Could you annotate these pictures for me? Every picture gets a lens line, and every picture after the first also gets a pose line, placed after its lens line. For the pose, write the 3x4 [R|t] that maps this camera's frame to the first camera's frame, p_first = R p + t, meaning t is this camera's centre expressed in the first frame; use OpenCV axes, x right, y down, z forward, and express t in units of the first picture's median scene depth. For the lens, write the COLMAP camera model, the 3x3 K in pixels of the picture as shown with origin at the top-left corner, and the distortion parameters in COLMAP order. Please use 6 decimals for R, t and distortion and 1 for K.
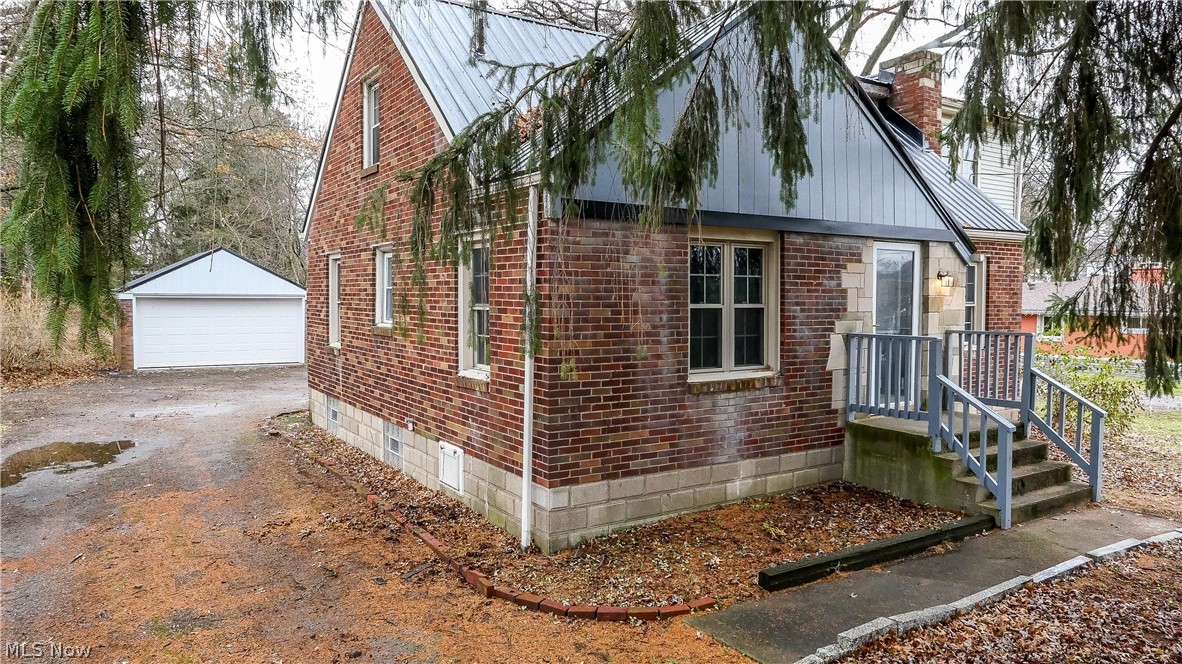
lens RADIAL K [[830.7, 0, 591.0], [0, 830.7, 332.0], [0, 0, 1]] dist [0.009859, 0.002275]
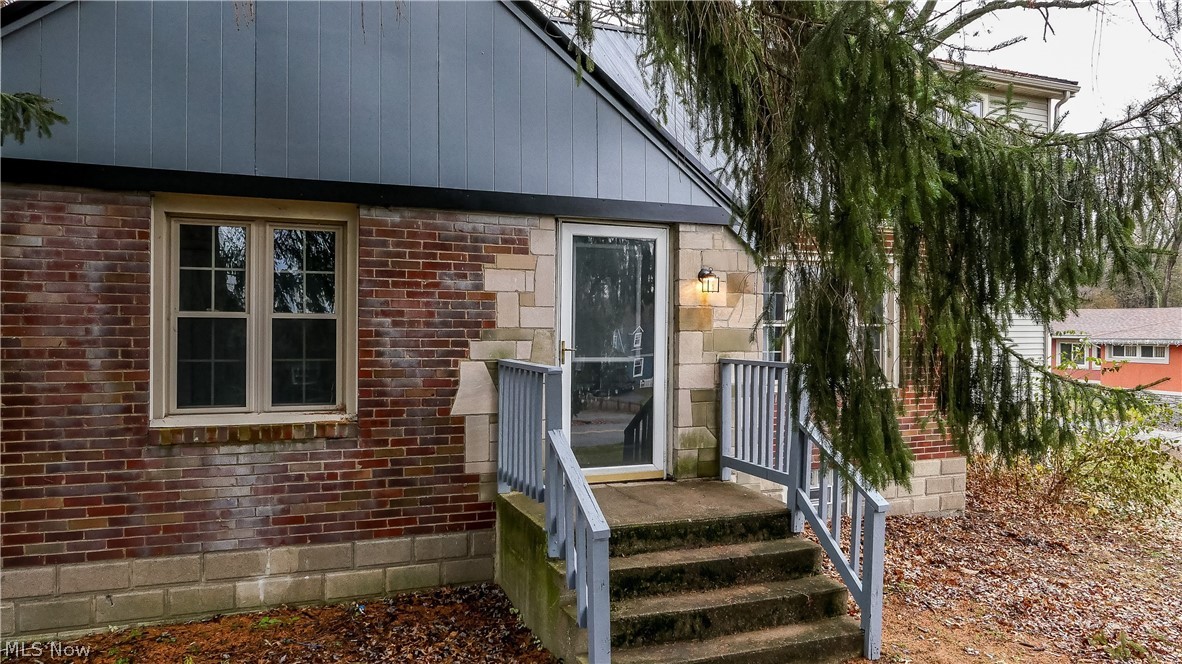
lens RADIAL K [[830.7, 0, 591.0], [0, 830.7, 332.0], [0, 0, 1]] dist [0.009859, 0.002275]
pose [[0.971154, 0.011495, -0.238176, 0.575798], [-0.018956, 0.999398, -0.029060, -0.003131], [0.237698, 0.032736, 0.970787, 0.402319]]
